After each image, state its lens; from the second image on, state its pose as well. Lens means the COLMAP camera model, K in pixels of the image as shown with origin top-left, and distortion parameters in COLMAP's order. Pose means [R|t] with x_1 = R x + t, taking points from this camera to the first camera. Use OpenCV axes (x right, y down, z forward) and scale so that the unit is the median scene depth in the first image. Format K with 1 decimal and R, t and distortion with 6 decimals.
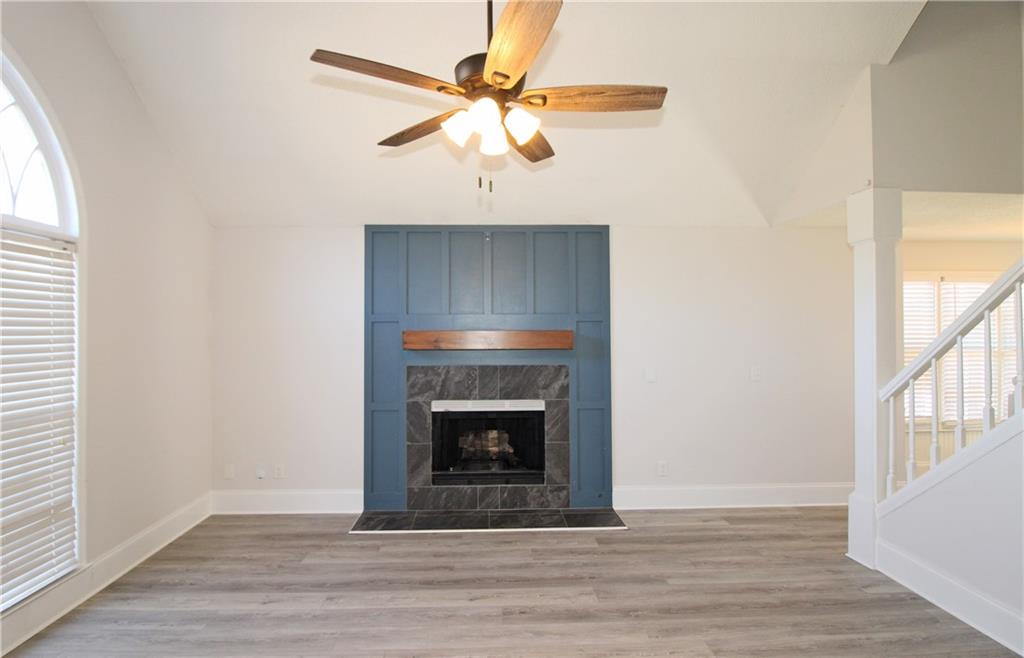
lens RADIAL K [[515.3, 0, 512.0], [0, 515.3, 329.0], [0, 0, 1]] dist [-0.021194, -0.000276]
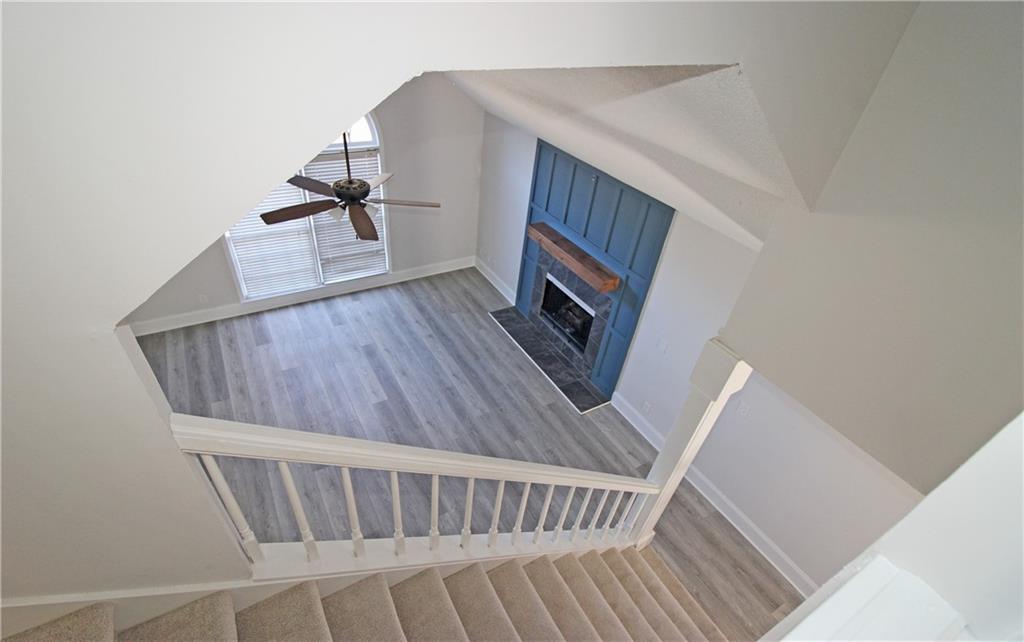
lens RADIAL K [[470.0, 0, 514.7], [0, 470.0, 347.3], [0, 0, 1]] dist [0.000743, 0.000008]
pose [[0.470530, 0.613100, -0.634594, 1.001691], [-0.102068, 0.752172, 0.651014, -0.717129], [0.876461, -0.241550, 0.416498, 0.342320]]
